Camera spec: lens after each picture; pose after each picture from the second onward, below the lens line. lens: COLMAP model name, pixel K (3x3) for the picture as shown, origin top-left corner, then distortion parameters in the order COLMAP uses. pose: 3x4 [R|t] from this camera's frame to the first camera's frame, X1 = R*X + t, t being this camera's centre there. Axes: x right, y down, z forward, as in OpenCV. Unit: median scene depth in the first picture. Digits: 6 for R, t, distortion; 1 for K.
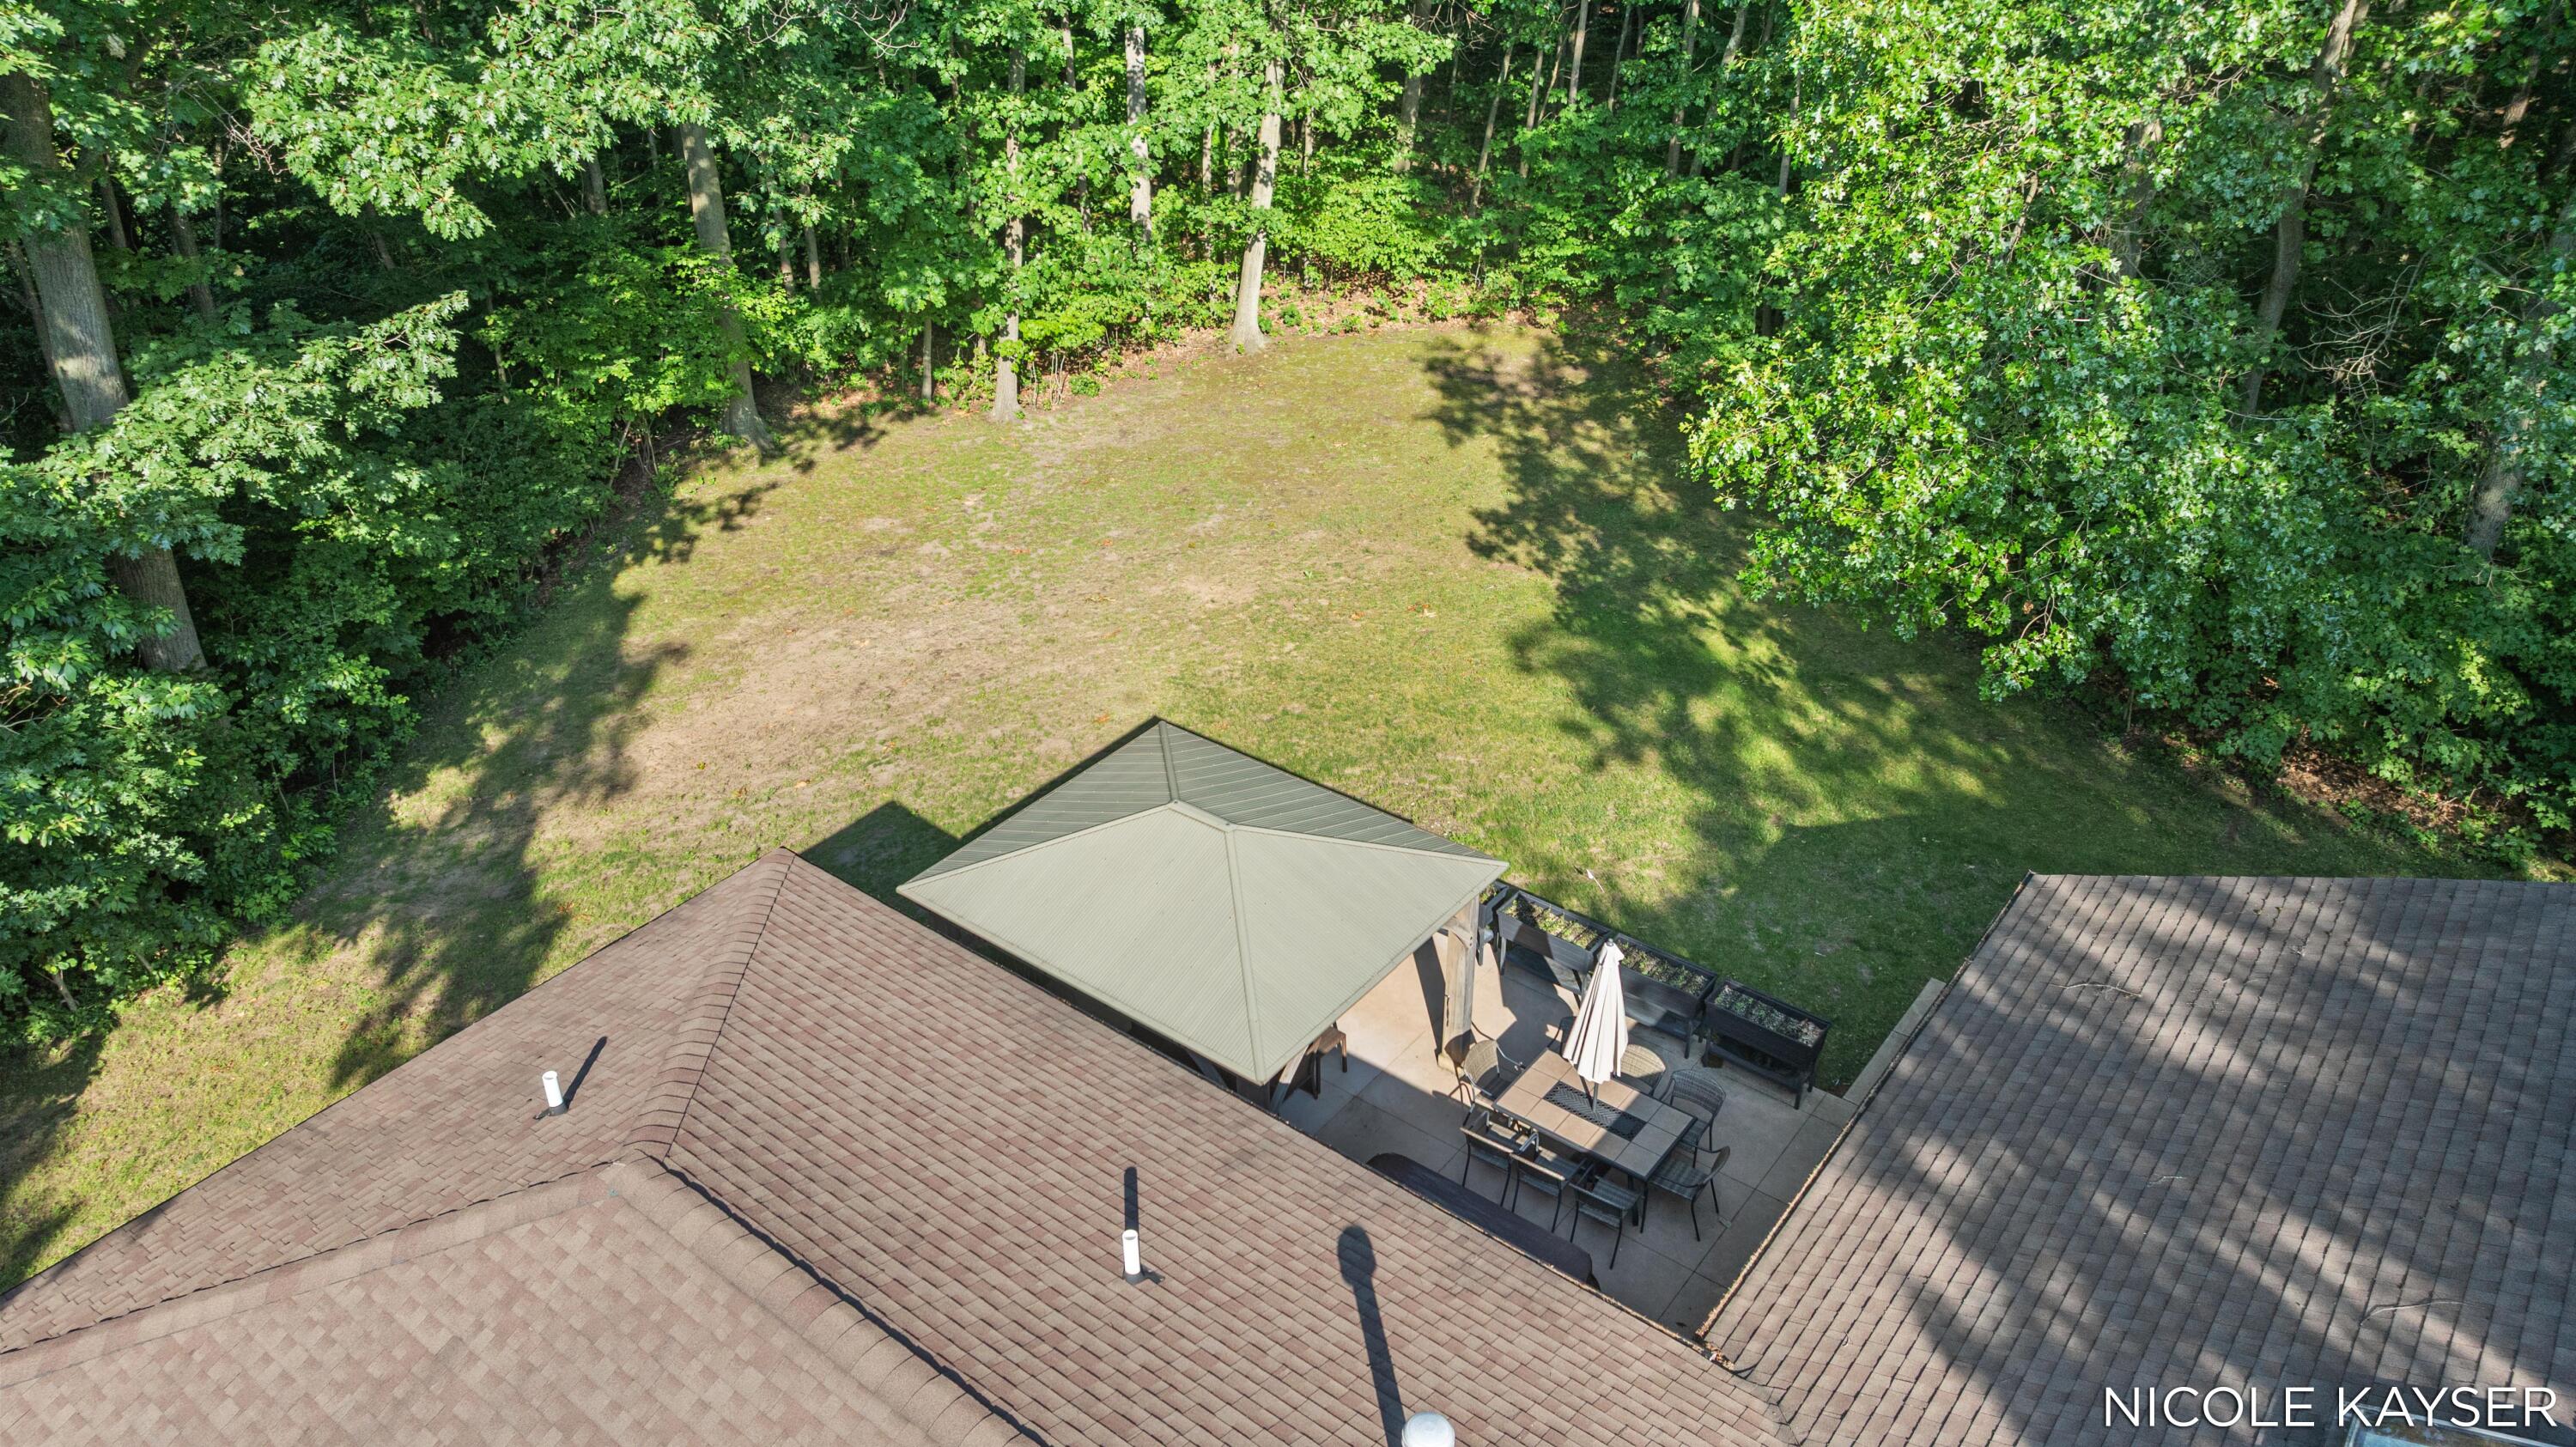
lens RADIAL K [[1810.3, 0, 1268.4], [0, 1810.3, 716.8], [0, 0, 1]] dist [-0.018698, -0.001989]
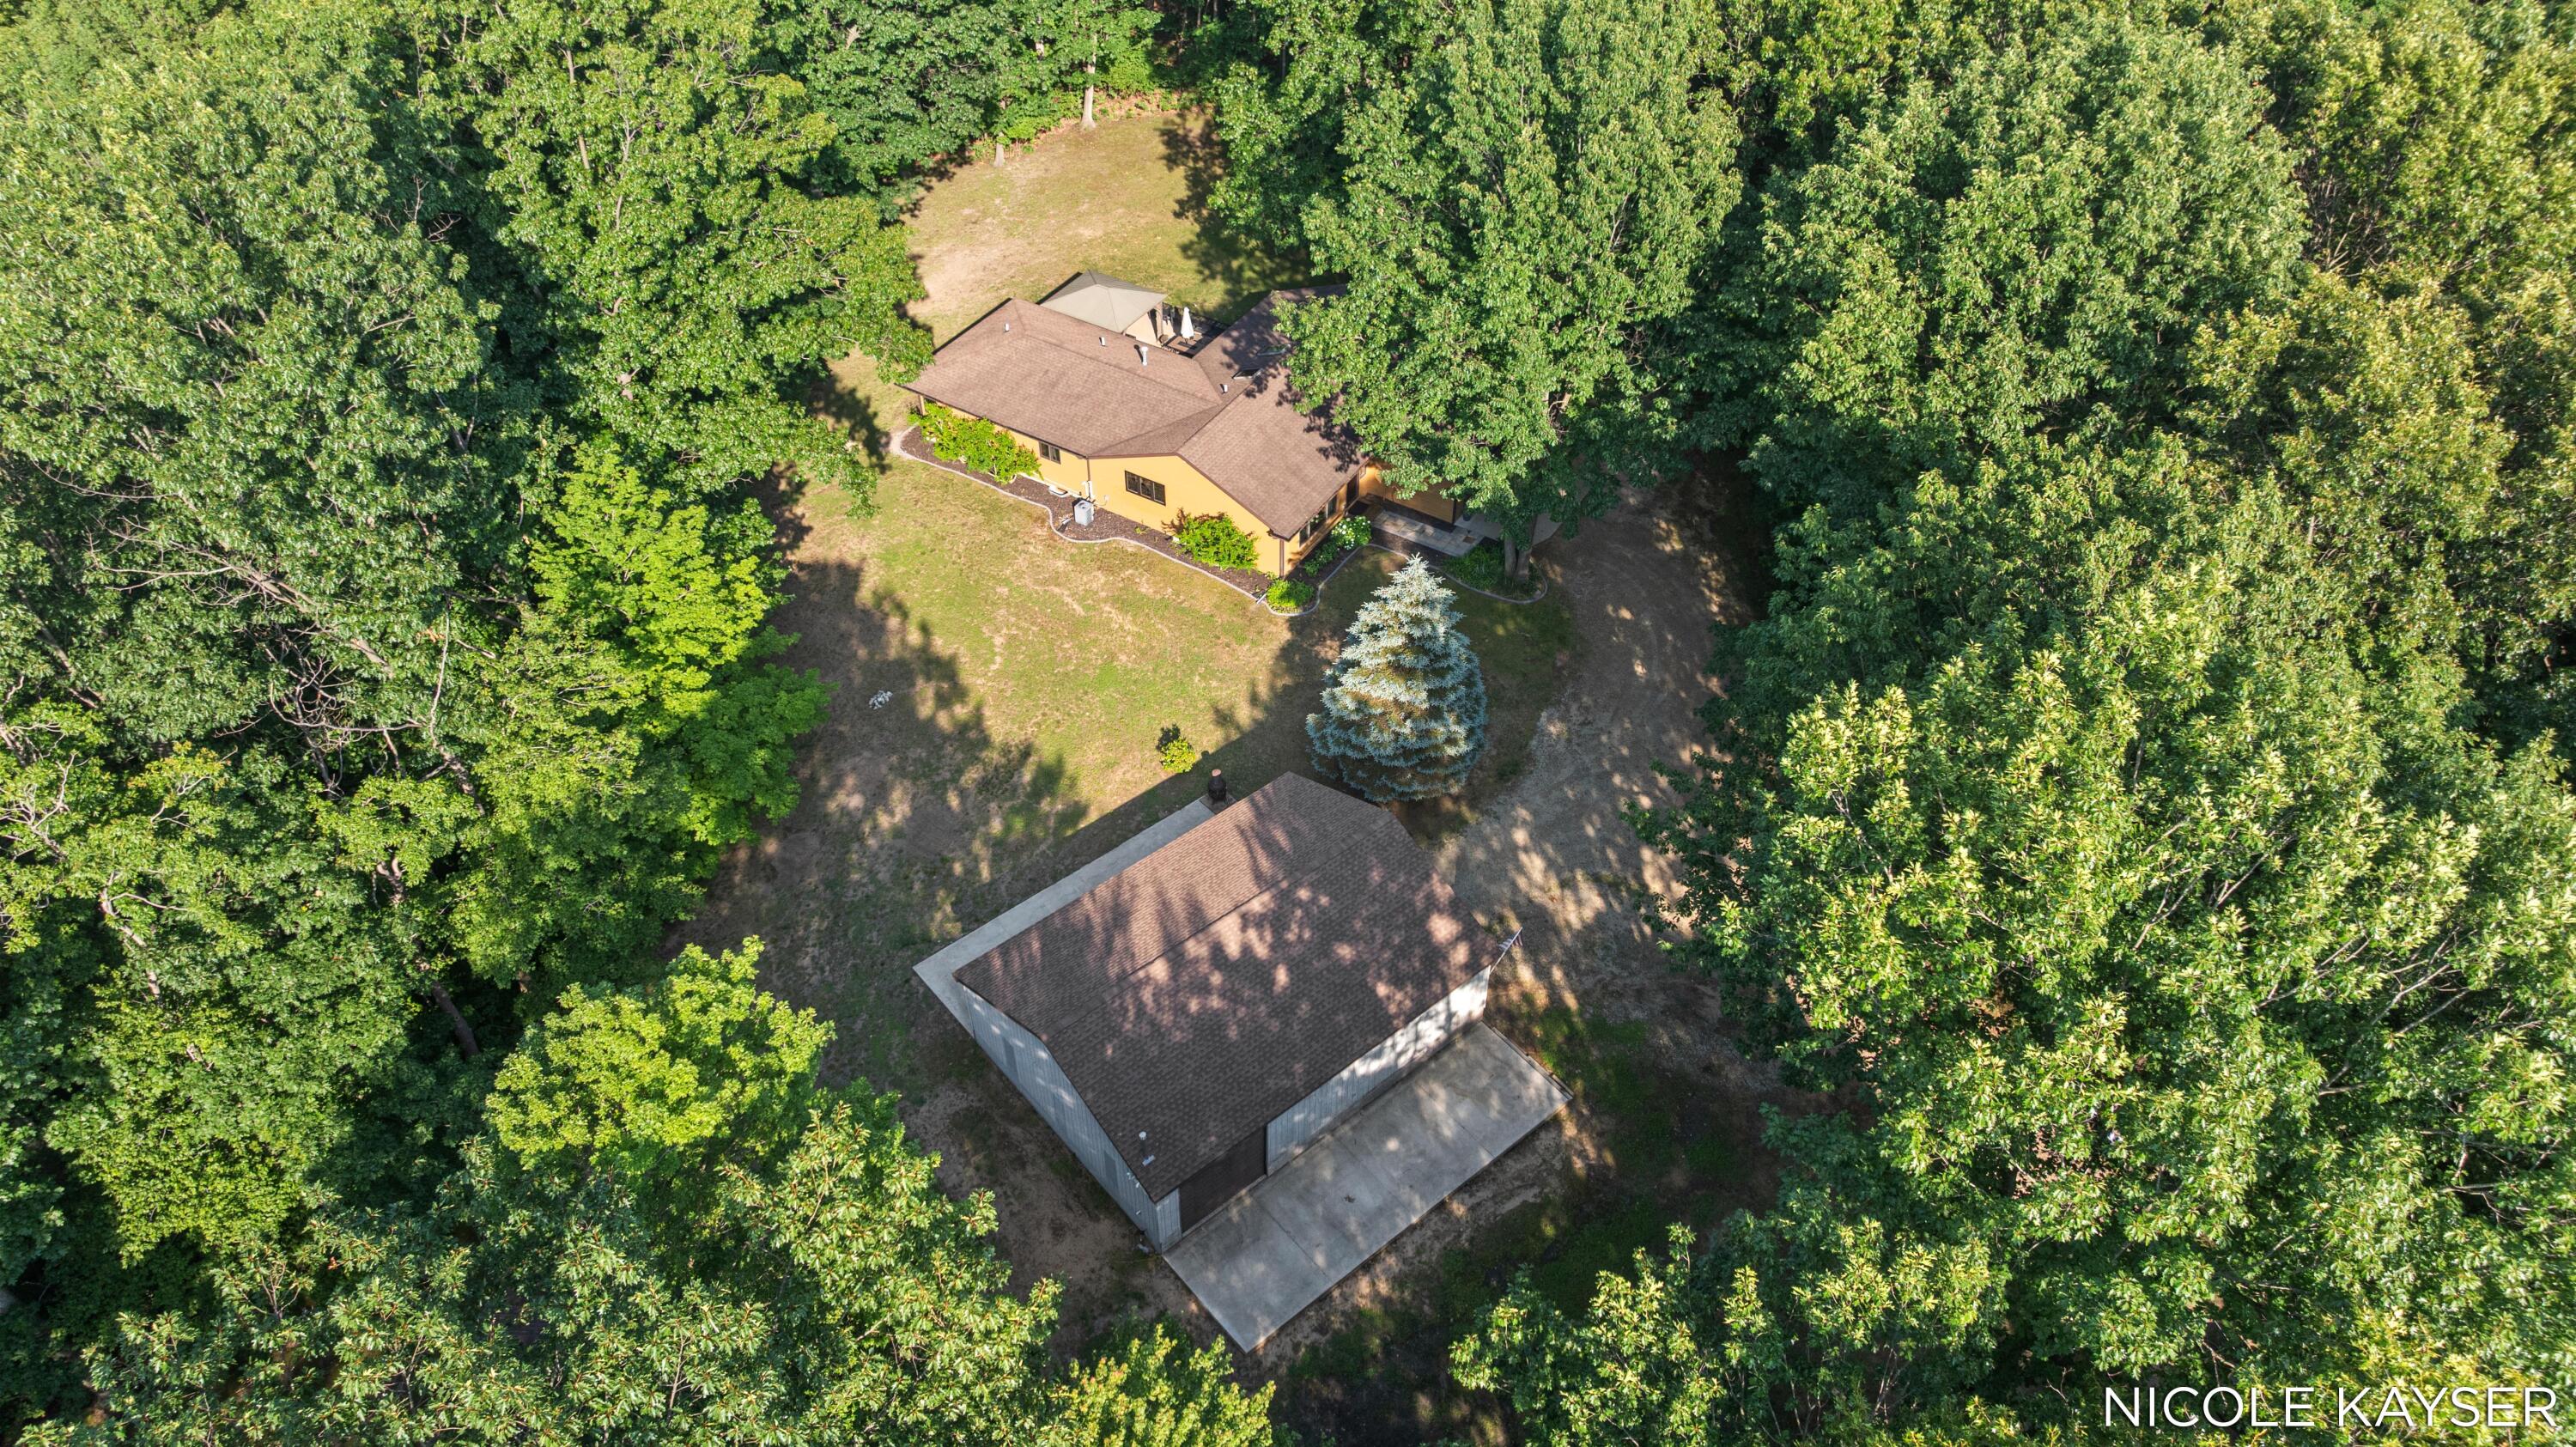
lens RADIAL K [[1810.3, 0, 1303.2], [0, 1810.3, 738.8], [0, 0, 1]] dist [-0.018698, -0.001989]
pose [[0.991606, -0.076784, 0.104027, -0.047366], [0.050965, 0.971544, 0.231310, 0.060693], [-0.118828, -0.224066, 0.967303, -1.799669]]
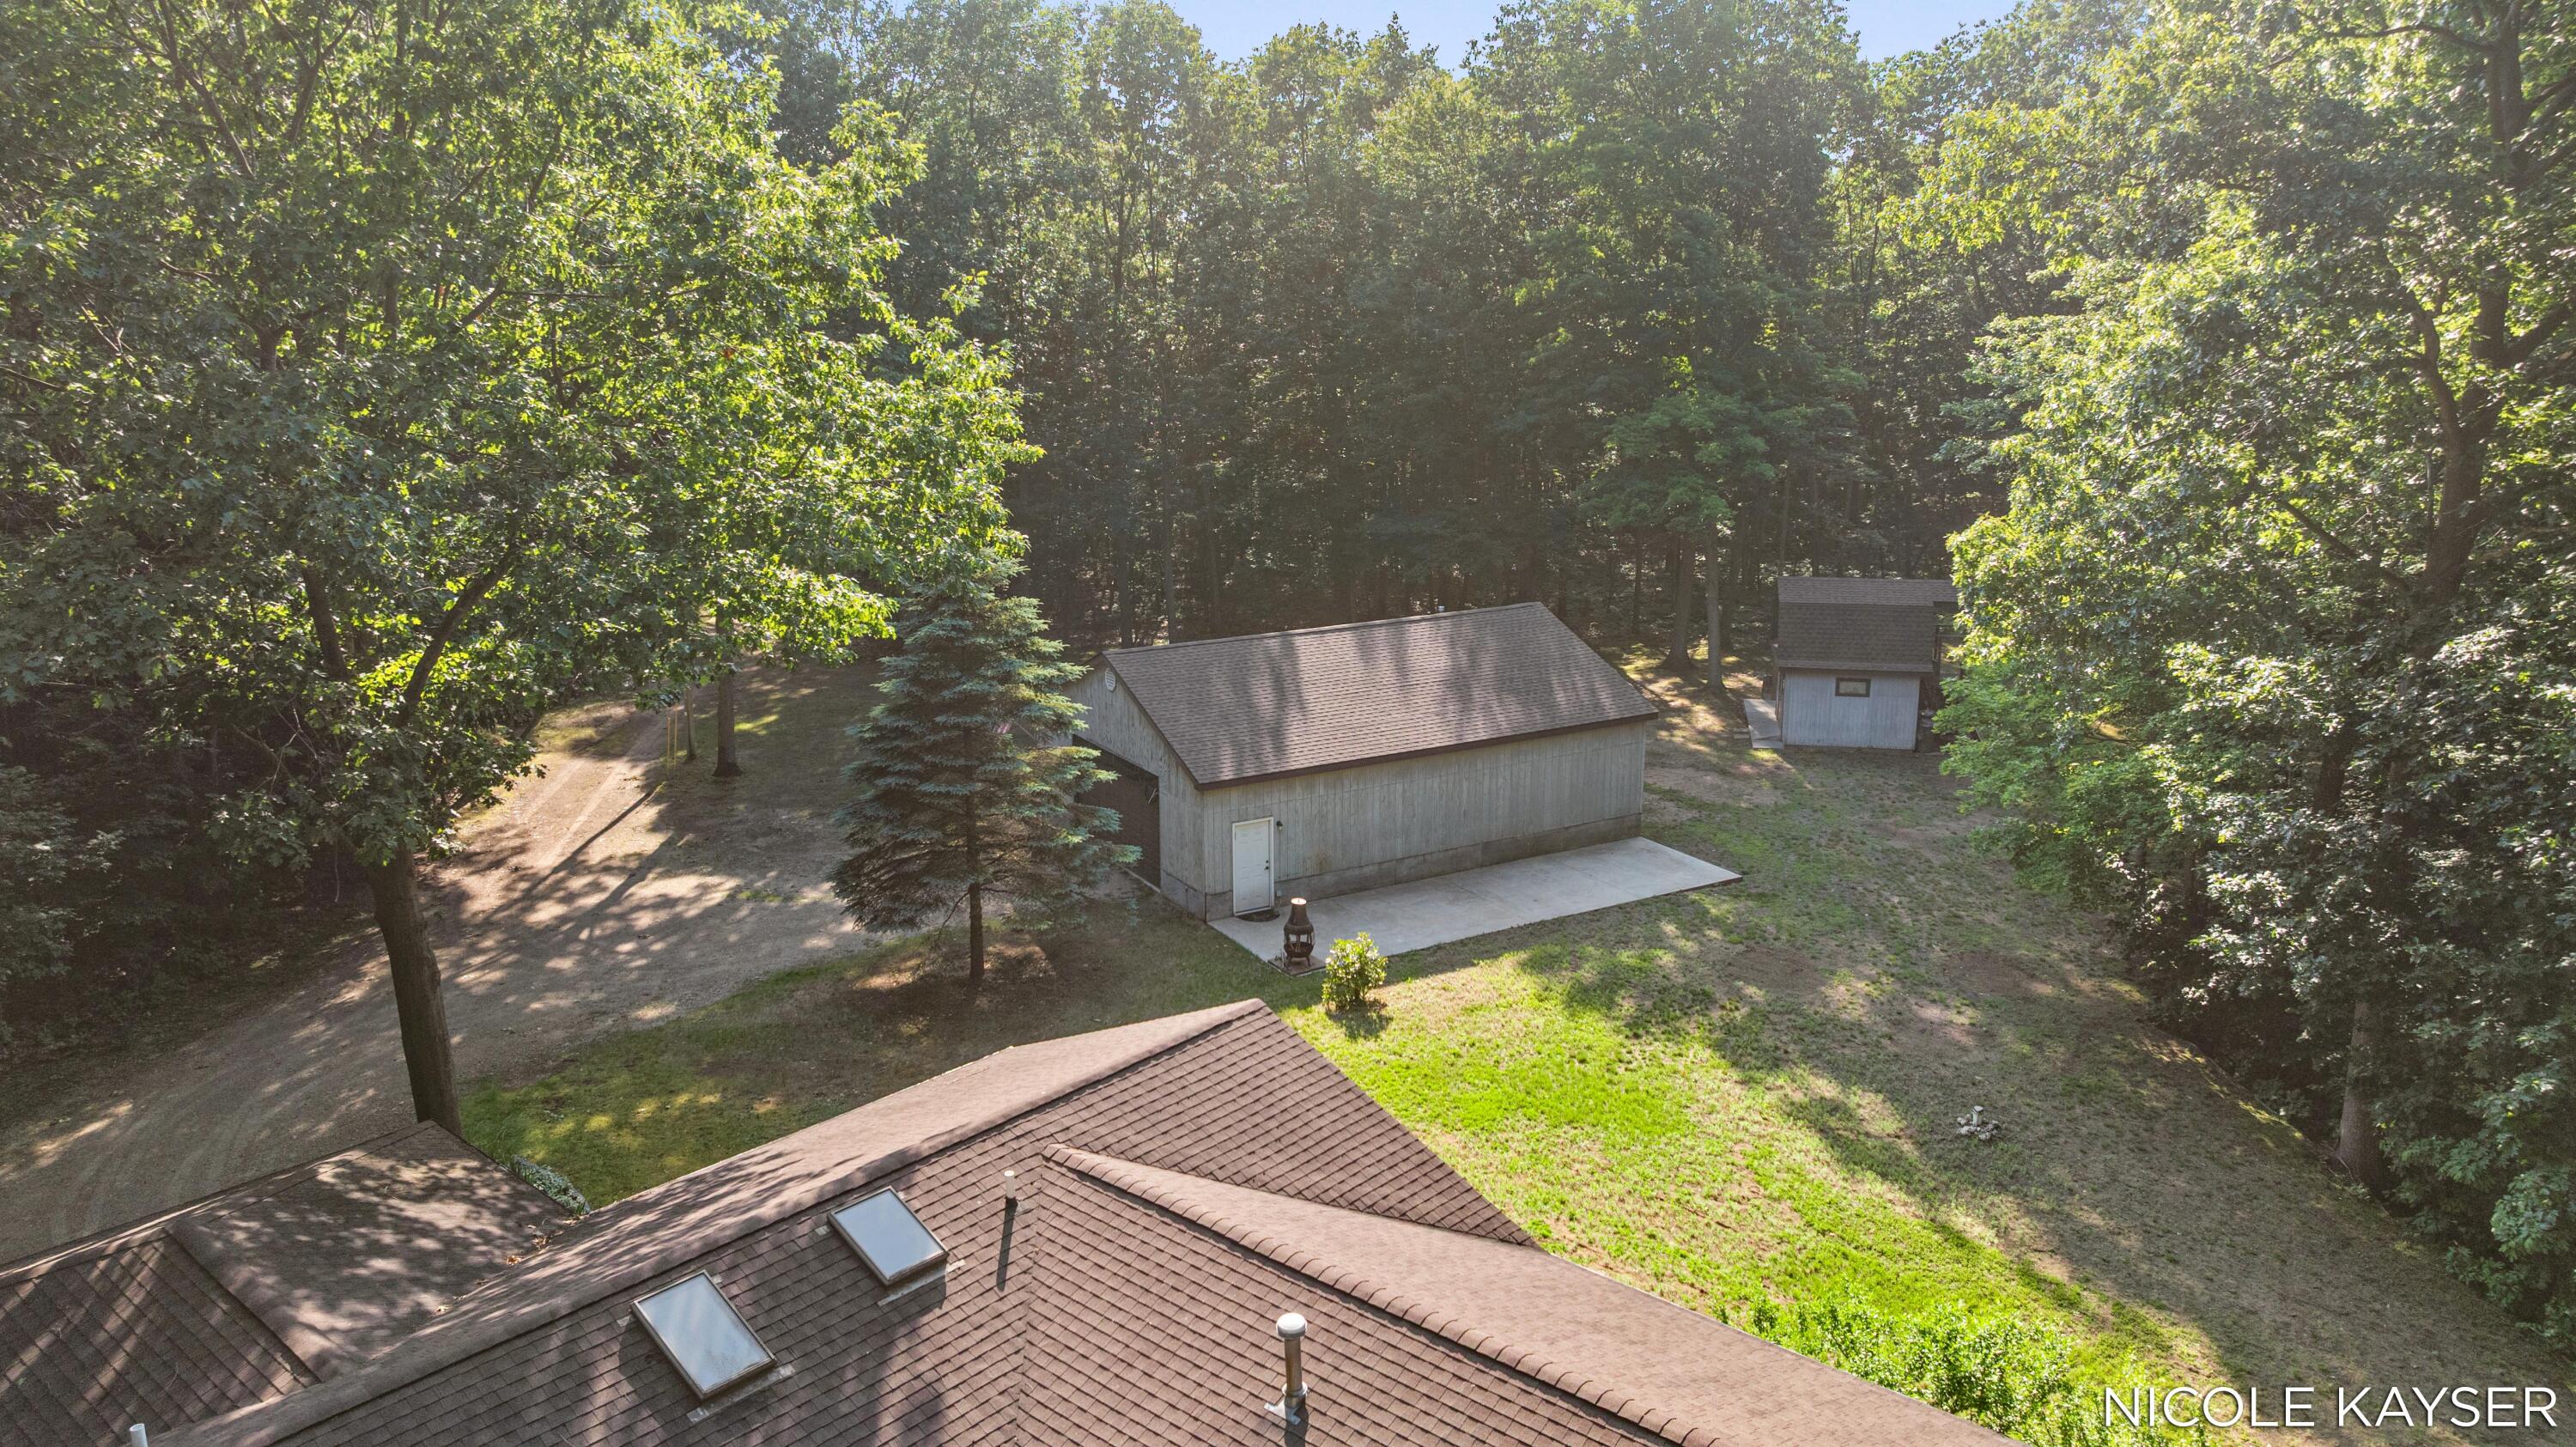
lens RADIAL K [[1810.3, 0, 1293.1], [0, 1810.3, 723.2], [0, 0, 1]] dist [-0.018698, -0.001989]
pose [[-0.999044, -0.001262, 0.043703, 0.004253], [0.029839, 0.710927, 0.702632, -0.304598], [-0.031957, 0.703264, -0.710210, 0.450966]]
